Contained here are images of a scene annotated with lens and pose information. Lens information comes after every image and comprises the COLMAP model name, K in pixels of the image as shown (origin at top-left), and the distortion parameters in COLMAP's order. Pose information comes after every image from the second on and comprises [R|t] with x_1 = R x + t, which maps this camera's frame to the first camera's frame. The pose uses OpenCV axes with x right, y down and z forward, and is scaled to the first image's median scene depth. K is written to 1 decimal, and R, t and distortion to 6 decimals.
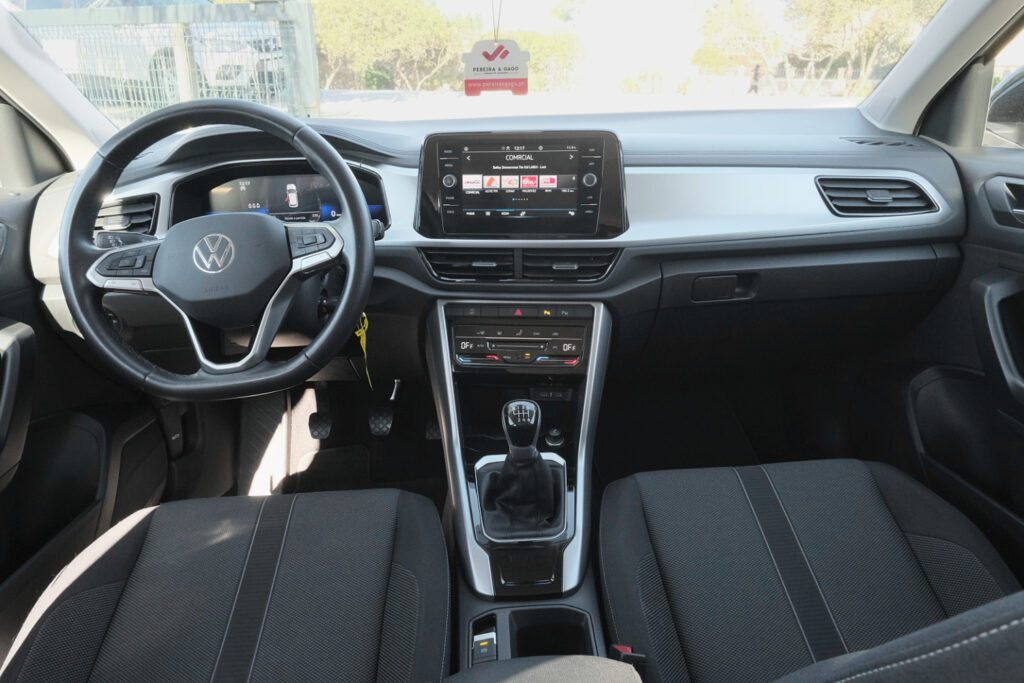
lens RADIAL K [[653.8, 0, 509.9], [0, 653.8, 349.5], [0, 0, 1]] dist [0.000996, 0.001461]
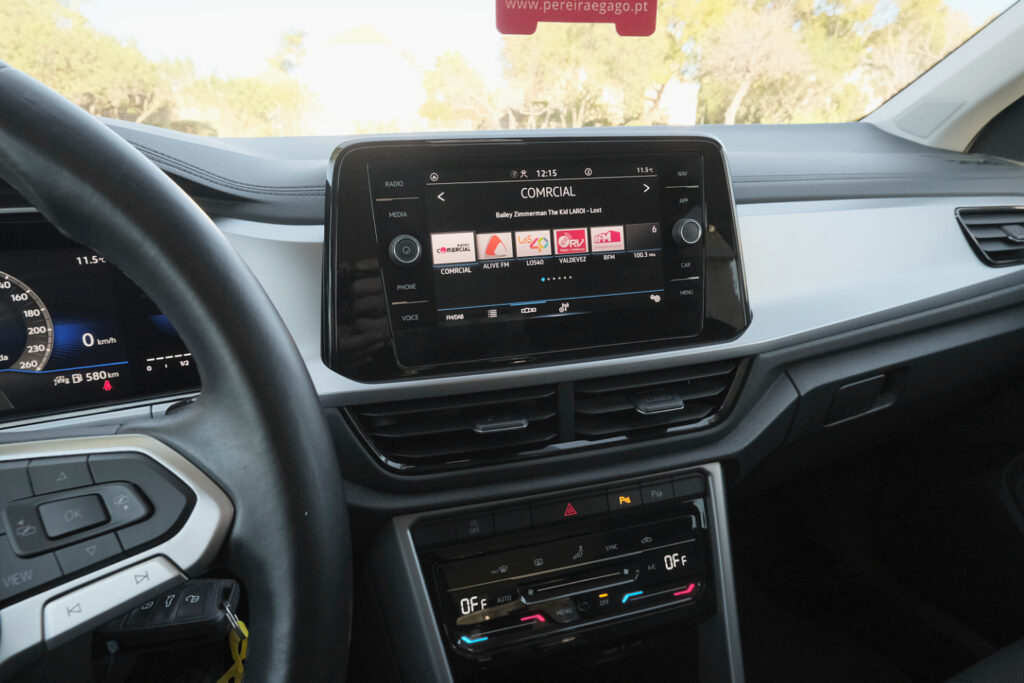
lens RADIAL K [[653.8, 0, 510.1], [0, 653.8, 341.1], [0, 0, 1]] dist [0.000996, 0.001461]
pose [[0.924226, -0.107336, 0.366450, -0.190608], [0.137414, 0.988877, -0.056925, -0.158456], [-0.356264, 0.102967, 0.928695, 0.562131]]
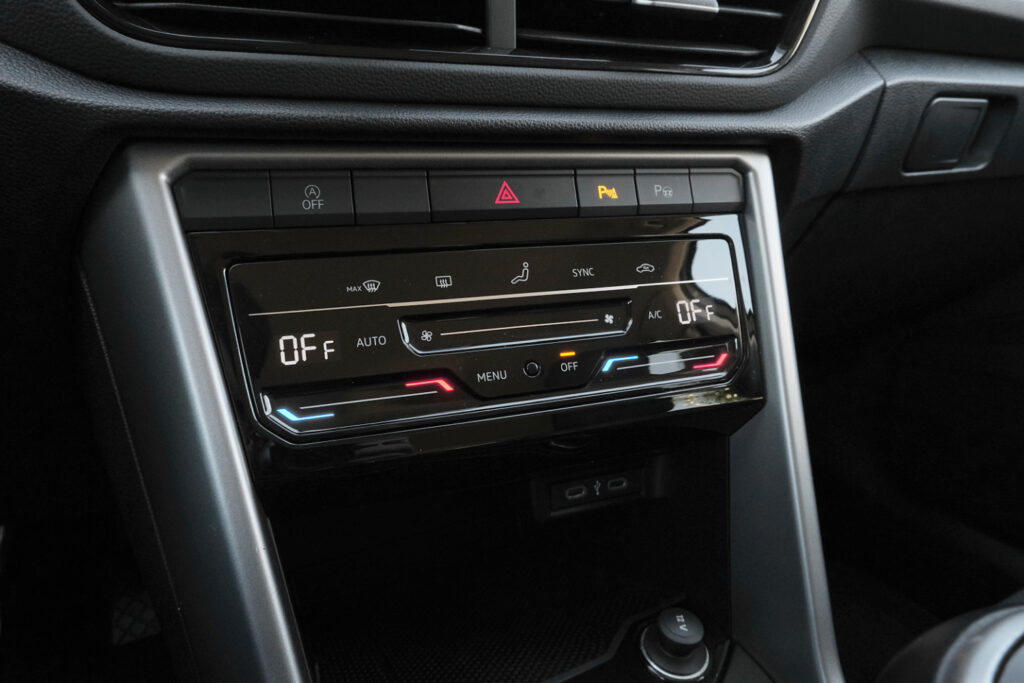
lens RADIAL K [[653.8, 0, 509.2], [0, 653.8, 335.3], [0, 0, 1]] dist [0.000996, 0.001461]
pose [[0.897985, -0.099602, 0.428606, -0.100157], [0.130764, 0.990445, -0.043802, 0.008412], [-0.420148, 0.095379, 0.902429, 0.781524]]
